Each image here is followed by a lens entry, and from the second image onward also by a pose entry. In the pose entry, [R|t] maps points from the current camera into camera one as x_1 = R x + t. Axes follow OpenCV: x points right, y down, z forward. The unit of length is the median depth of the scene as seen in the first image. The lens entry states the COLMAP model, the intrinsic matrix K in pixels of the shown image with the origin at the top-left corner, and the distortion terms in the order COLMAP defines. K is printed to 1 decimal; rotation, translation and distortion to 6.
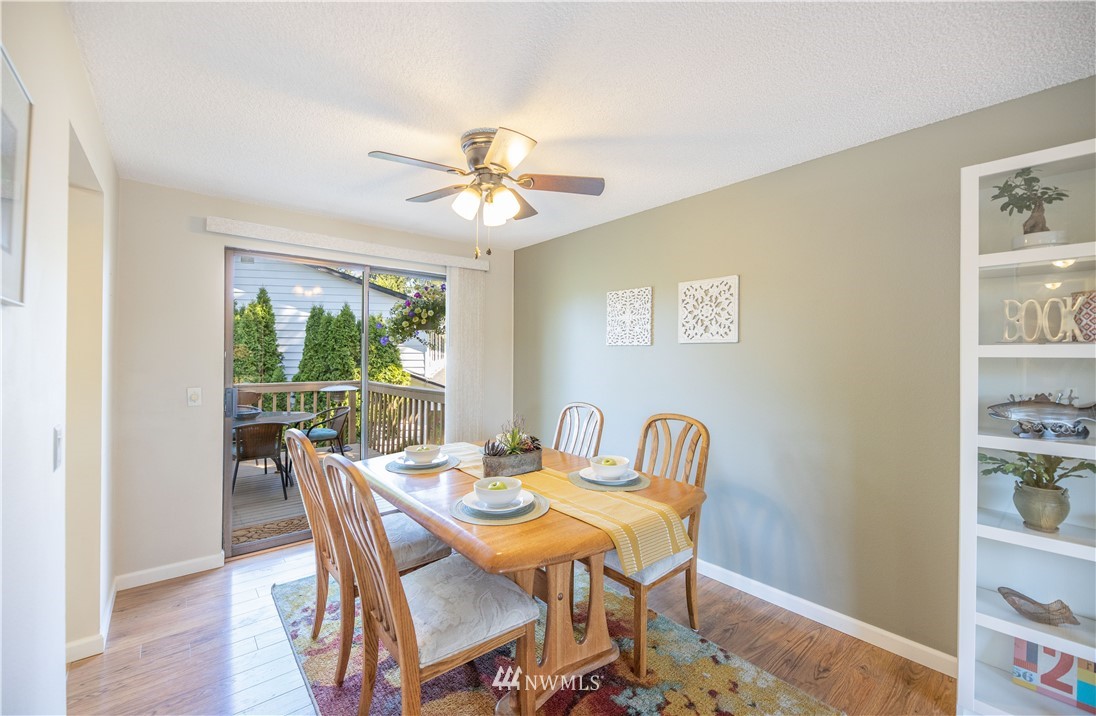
lens RADIAL K [[444.7, 0, 548.0], [0, 444.7, 358.0], [0, 0, 1]] dist [-0.007259, -0.000627]
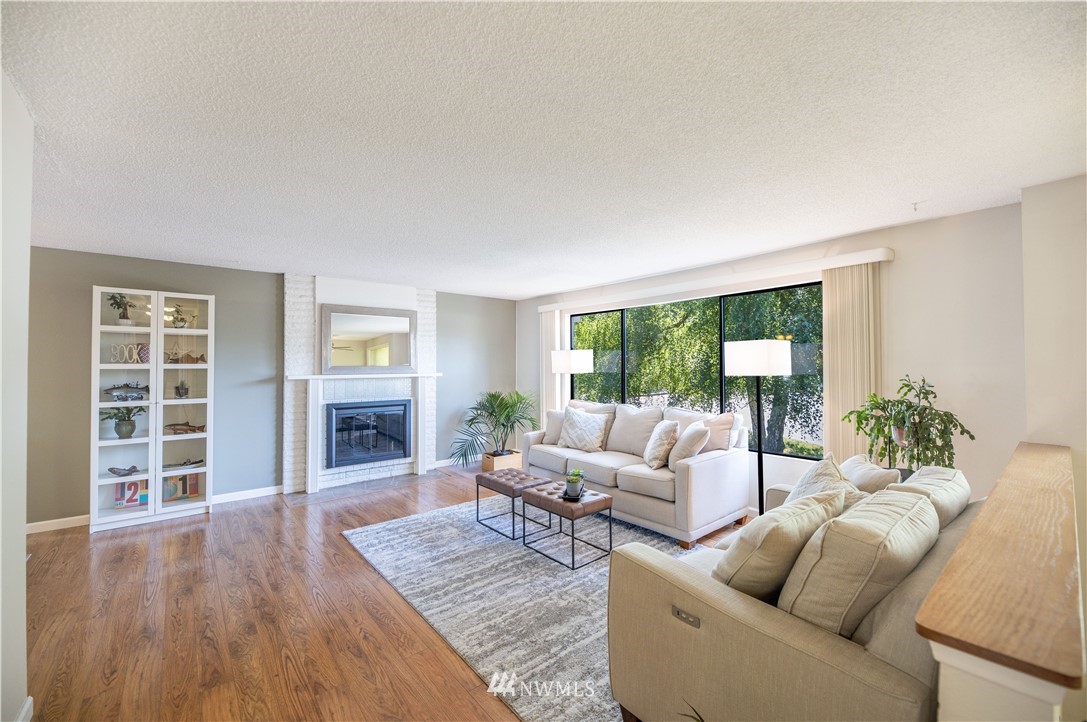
lens RADIAL K [[432.5, 0, 541.1], [0, 432.5, 358.1], [0, 0, 1]] dist [0.000112, -0.004871]
pose [[0.003061, 0.013341, 0.999906, -1.237924], [0.001176, 0.999910, -0.013344, -0.025200], [-0.999995, 0.001217, 0.003045, -1.284526]]
